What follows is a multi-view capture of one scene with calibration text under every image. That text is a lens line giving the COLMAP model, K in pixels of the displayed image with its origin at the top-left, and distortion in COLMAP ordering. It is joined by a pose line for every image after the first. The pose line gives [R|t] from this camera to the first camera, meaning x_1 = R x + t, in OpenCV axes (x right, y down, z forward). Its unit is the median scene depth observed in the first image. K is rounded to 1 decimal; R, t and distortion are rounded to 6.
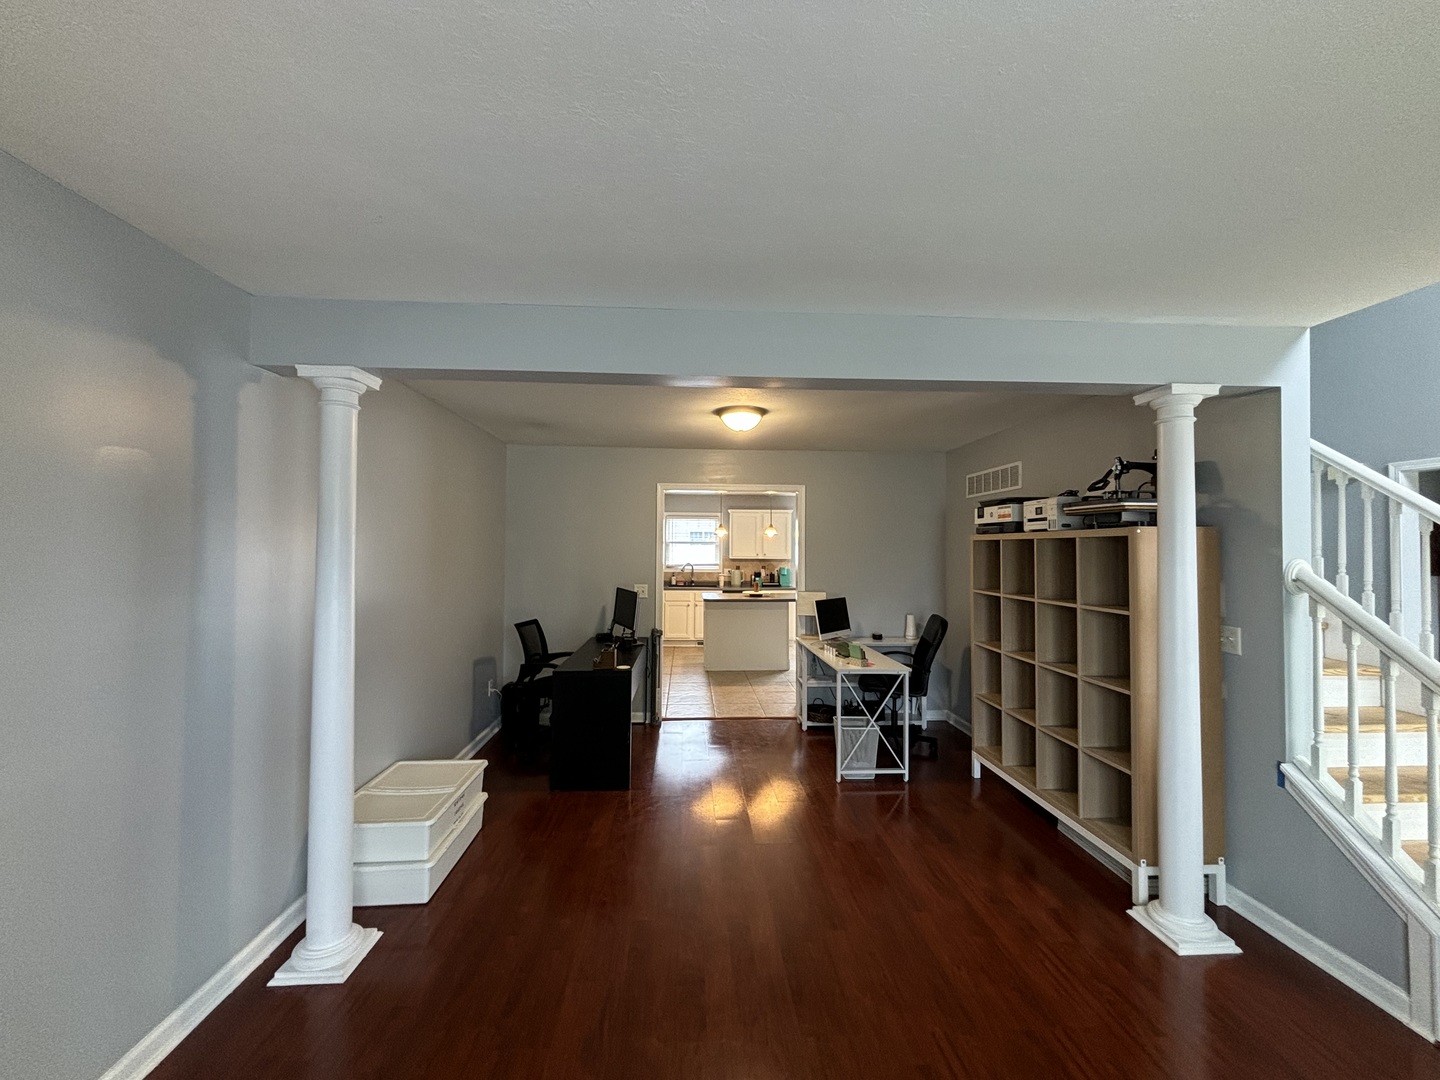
lens RADIAL K [[576.9, 0, 727.9], [0, 576.9, 539.2], [0, 0, 1]] dist [0.003147, 0.001257]
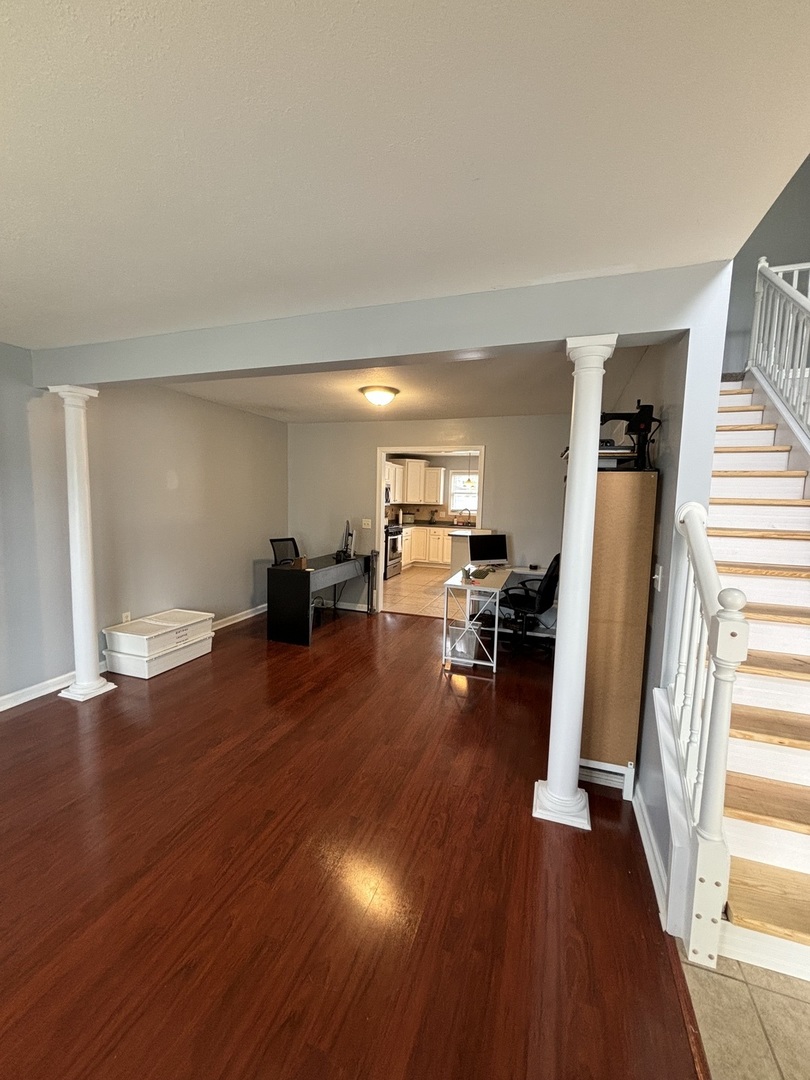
lens RADIAL K [[432.7, 0, 432.4], [0, 432.7, 542.9], [0, 0, 1]] dist [0.003147, 0.001257]
pose [[0.925793, 0.055082, -0.373997, 0.627380], [-0.013327, 0.993468, 0.113327, 0.017593], [0.377796, -0.099933, 0.920480, 0.078267]]
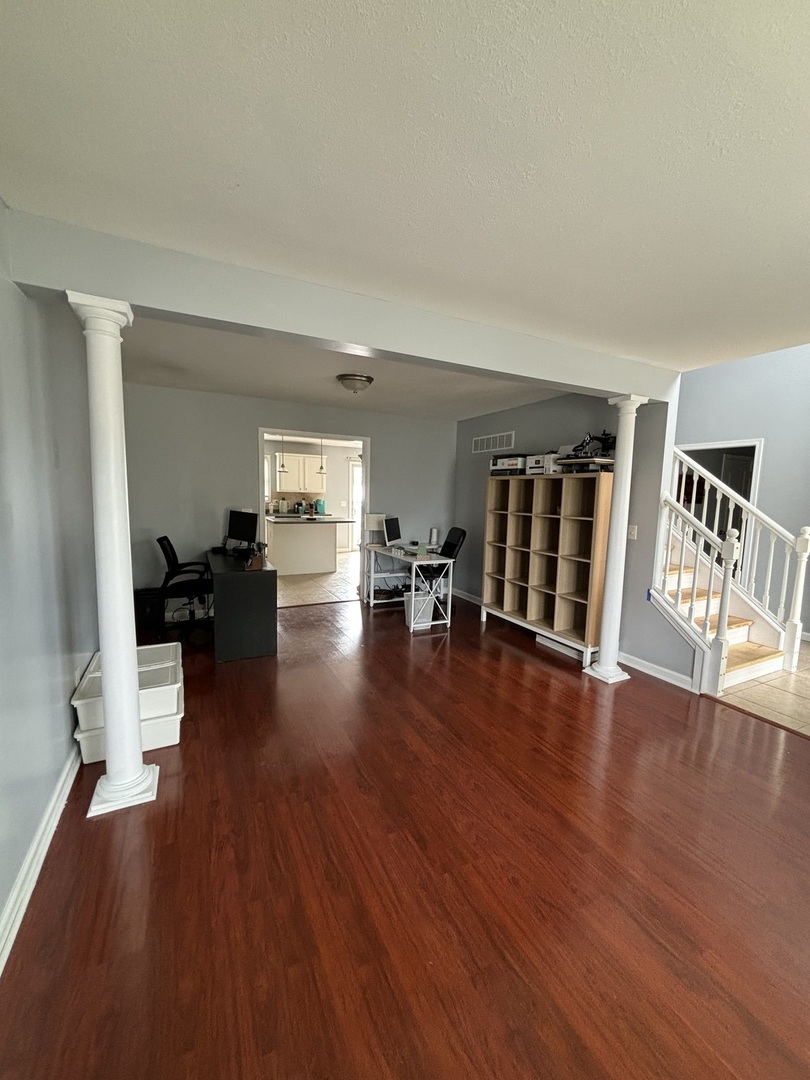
lens RADIAL K [[432.7, 0, 386.6], [0, 432.7, 541.6], [0, 0, 1]] dist [0.003147, 0.001257]
pose [[0.921497, -0.026848, 0.387457, -0.376431], [-0.025440, 0.991293, 0.129192, 0.029623], [-0.387552, -0.128907, 0.912791, -0.019304]]
